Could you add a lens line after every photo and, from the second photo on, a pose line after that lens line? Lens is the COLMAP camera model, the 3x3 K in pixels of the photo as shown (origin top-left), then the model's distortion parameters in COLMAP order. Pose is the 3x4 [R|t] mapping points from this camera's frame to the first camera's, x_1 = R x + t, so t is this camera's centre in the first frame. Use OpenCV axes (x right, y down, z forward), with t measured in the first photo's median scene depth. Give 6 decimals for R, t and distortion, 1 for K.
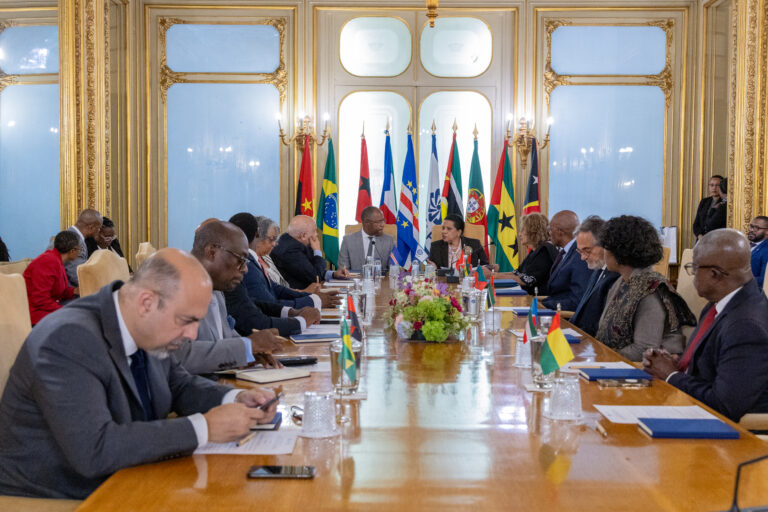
lens RADIAL K [[889.5, 0, 384.0], [0, 889.5, 256.0], [0, 0, 1]] dist [0.005568, 0.001200]
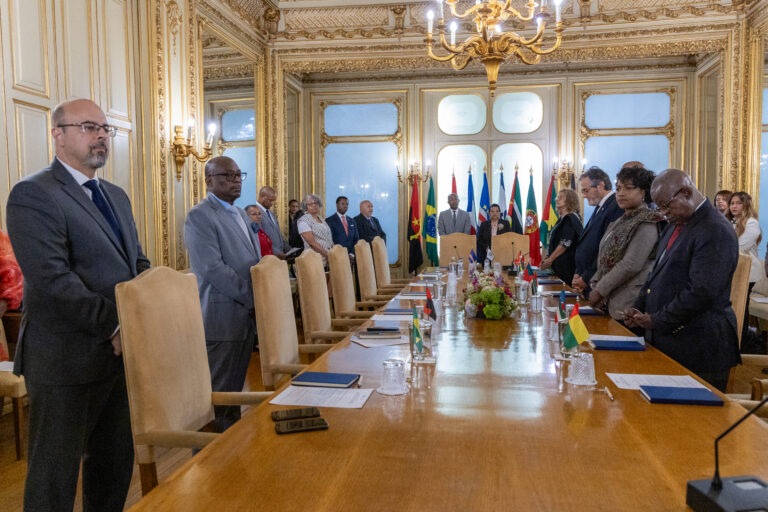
lens RADIAL K [[581.3, 0, 384.0], [0, 581.3, 256.0], [0, 0, 1]] dist [-0.009228, 0.000079]
pose [[0.988036, -0.001852, -0.154212, 0.011795], [0.002121, 0.999997, 0.001577, -0.002054], [0.154208, -0.001885, 0.988037, 0.026870]]
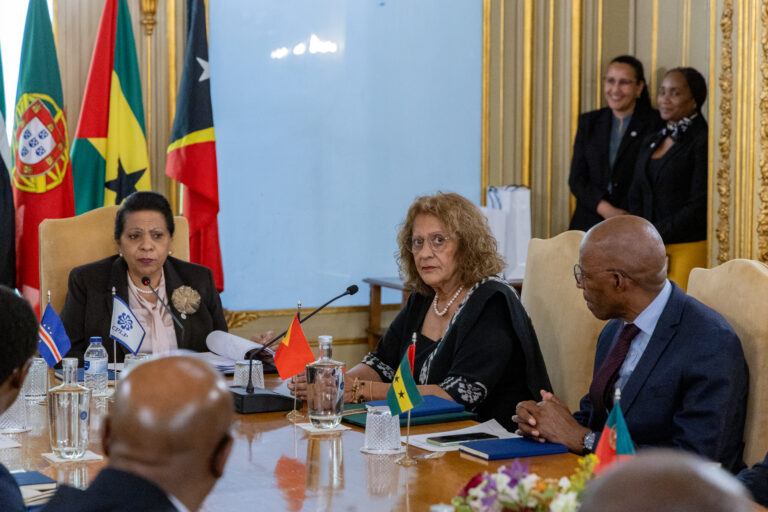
lens RADIAL K [[2253.1, 0, 384.0], [0, 2253.1, 256.0], [0, 0, 1]] dist [0.093081, 0.822340]
pose [[0.894760, -0.037220, 0.444994, -0.181983], [0.024534, 0.999113, 0.034235, -0.040588], [-0.445873, -0.019715, 0.894879, 0.147921]]
